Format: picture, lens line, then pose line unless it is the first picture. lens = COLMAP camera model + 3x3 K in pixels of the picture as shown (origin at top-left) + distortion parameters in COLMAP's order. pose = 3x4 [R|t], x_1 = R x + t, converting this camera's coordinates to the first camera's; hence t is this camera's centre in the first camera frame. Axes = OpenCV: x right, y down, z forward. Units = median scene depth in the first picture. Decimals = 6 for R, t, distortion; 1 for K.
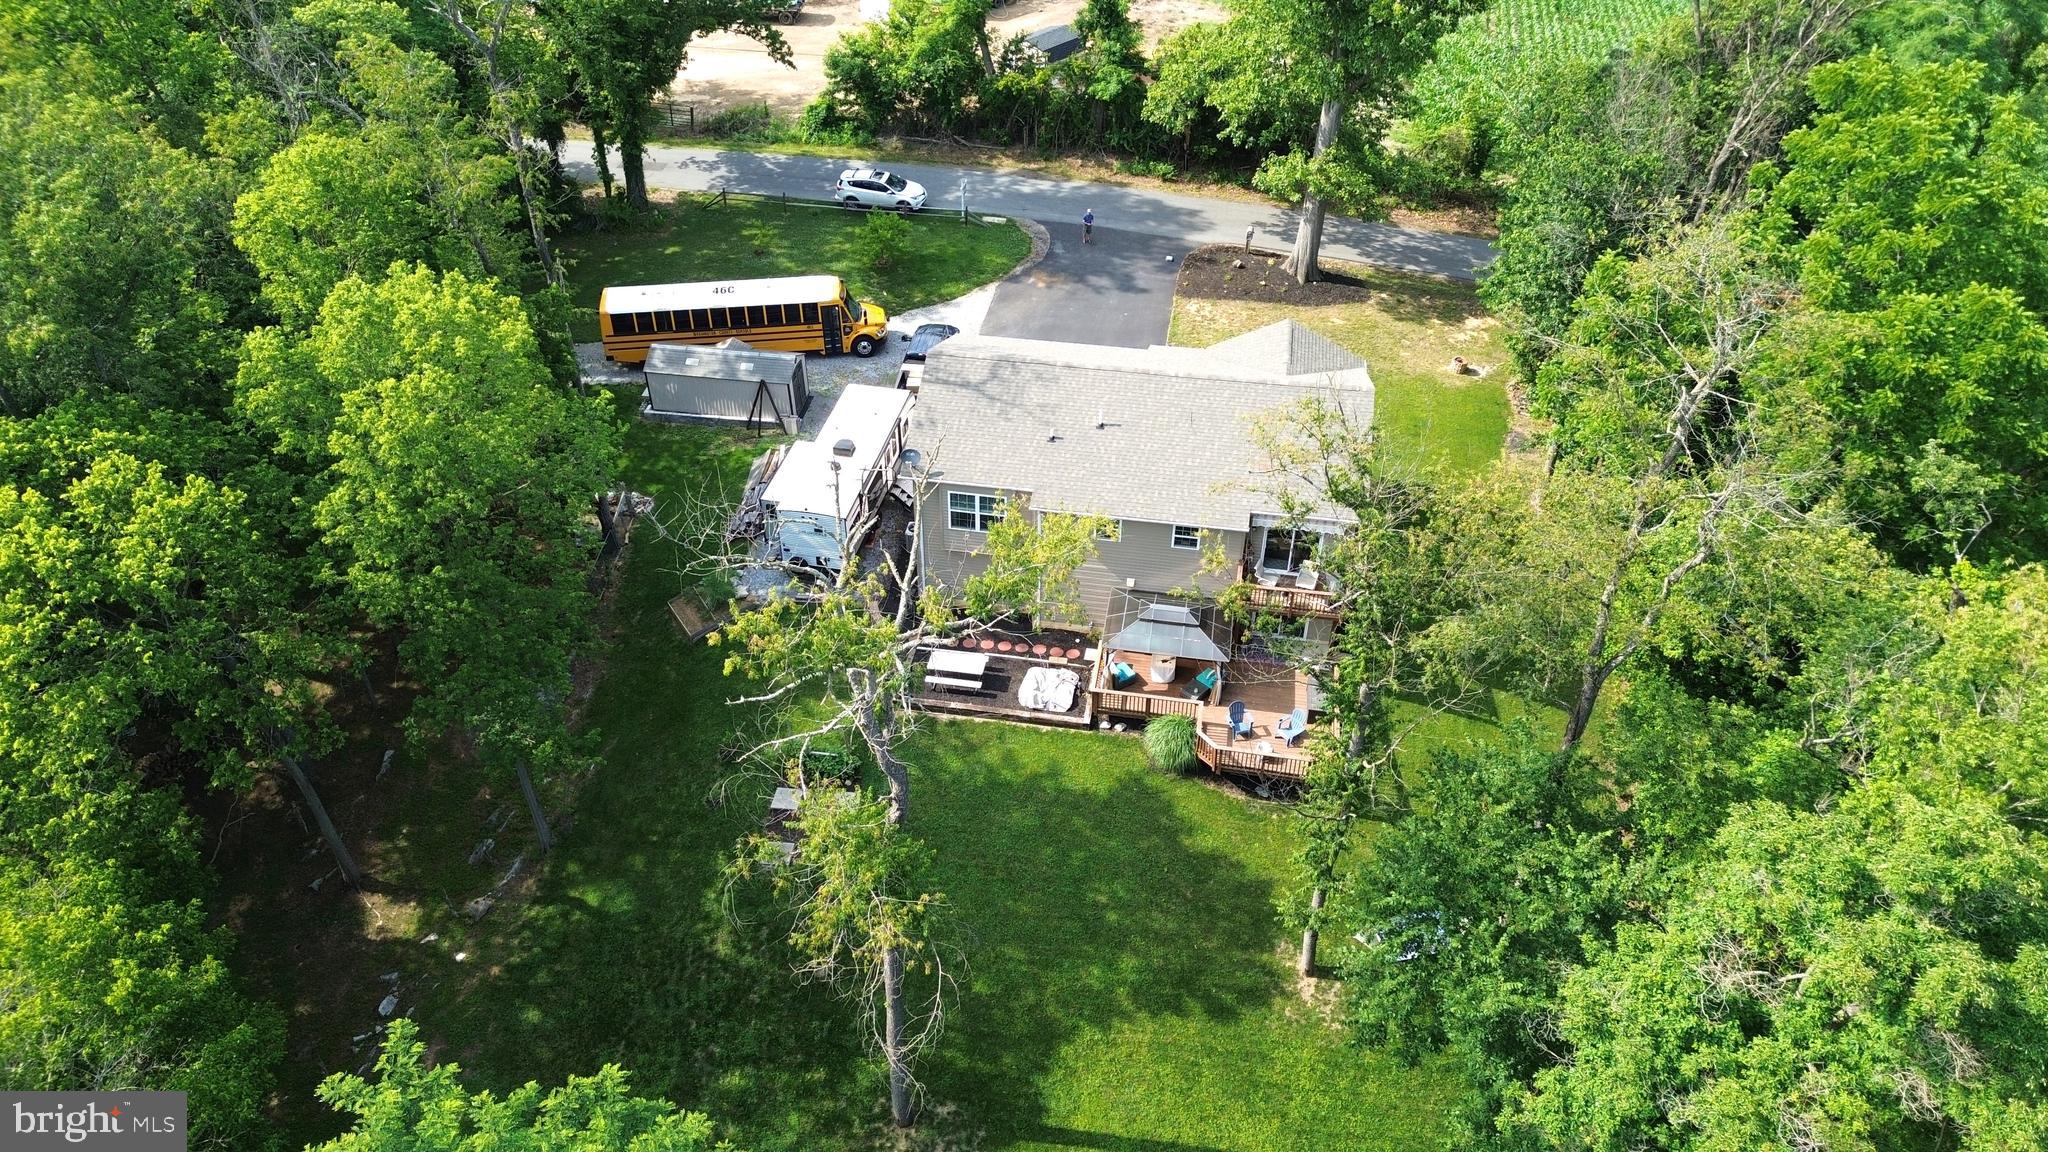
lens RADIAL K [[1435.2, 0, 1024.0], [0, 1435.2, 576.0], [0, 0, 1]] dist [0.041427, -0.000883]
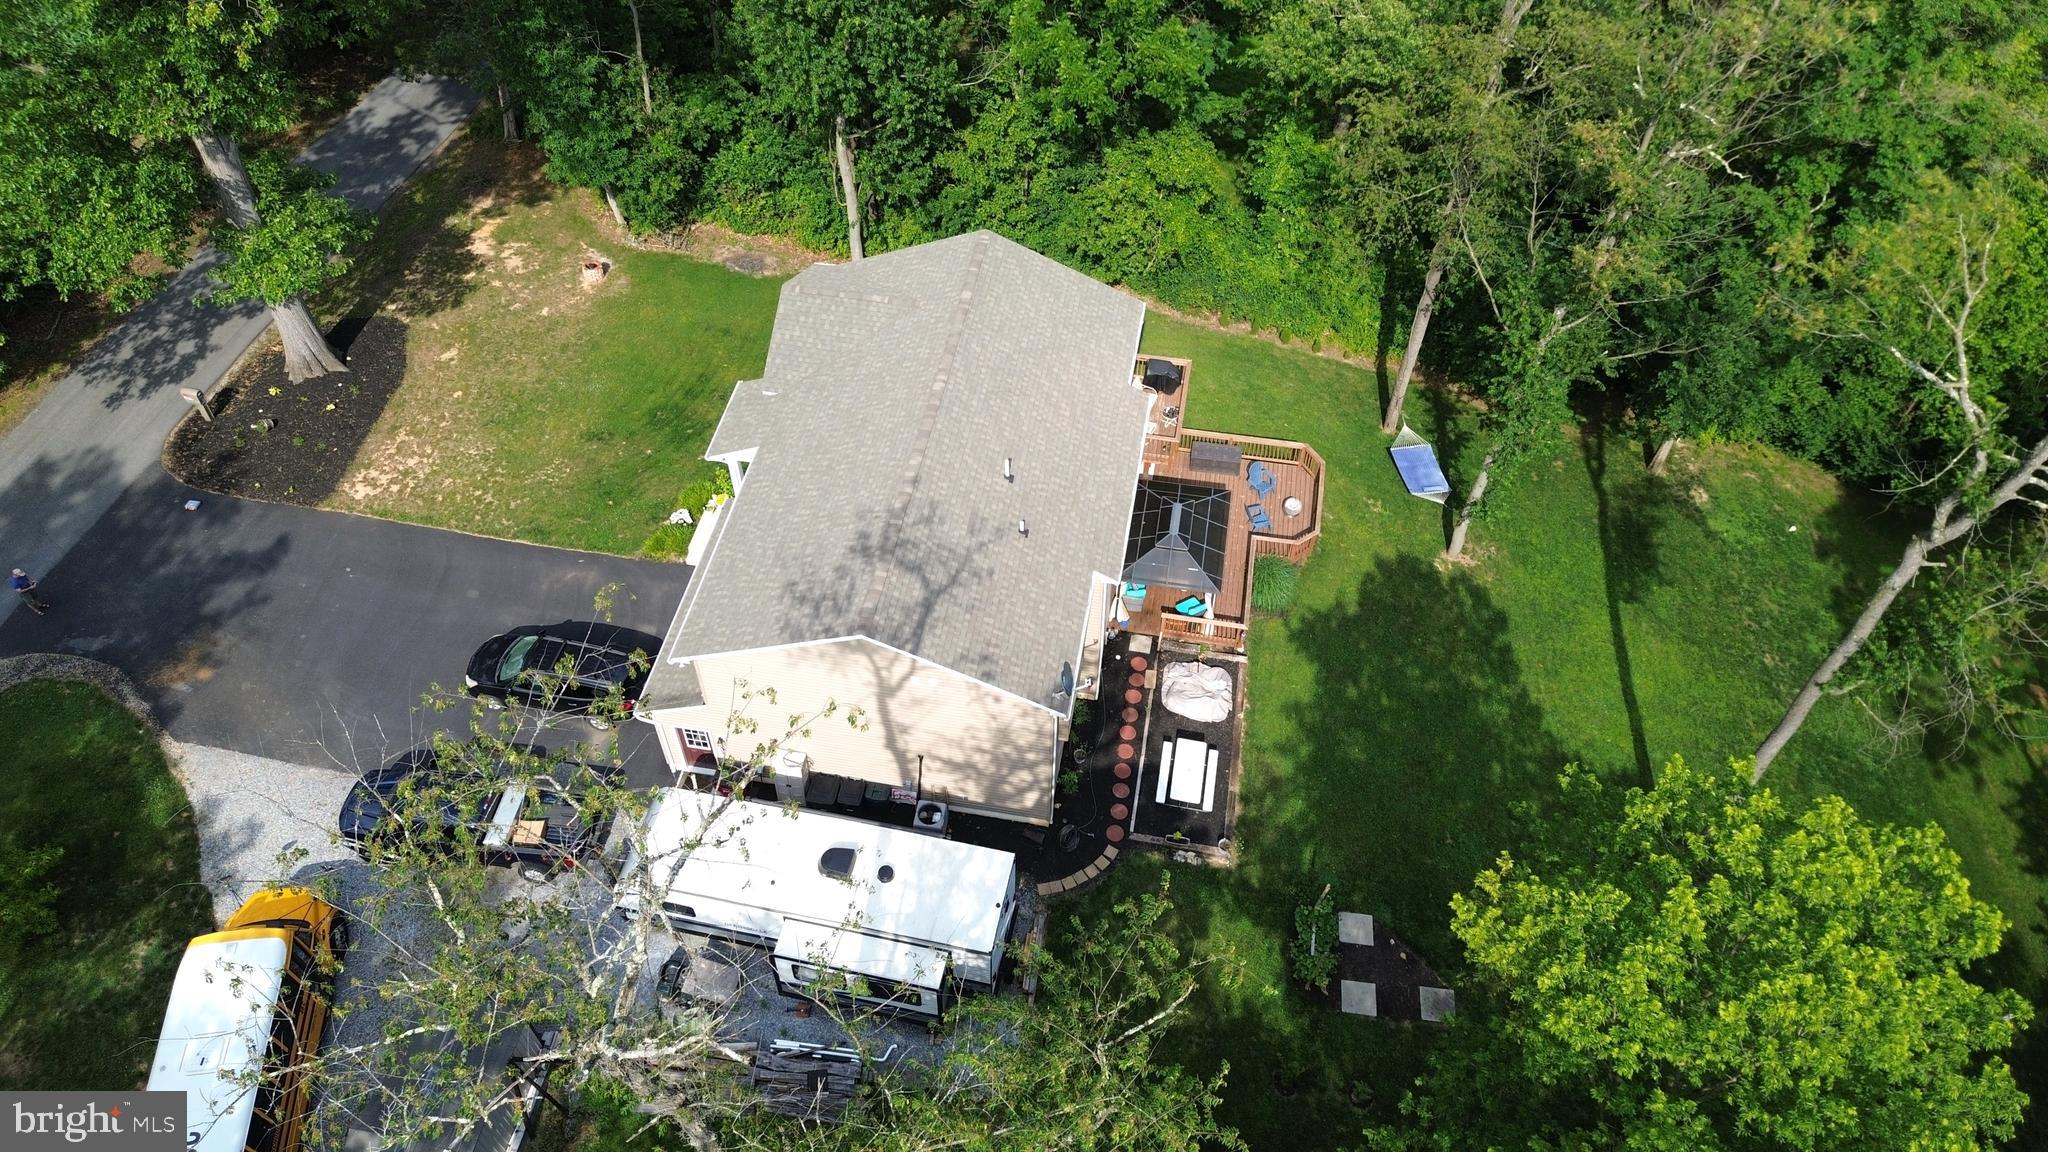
lens RADIAL K [[1435.2, 0, 1024.0], [0, 1435.2, 576.0], [0, 0, 1]] dist [0.041427, -0.000883]
pose [[0.010466, -0.770417, 0.637454, -0.467959], [0.622844, 0.503742, 0.598590, -0.522900], [-0.782276, 0.390769, 0.485122, 0.619492]]
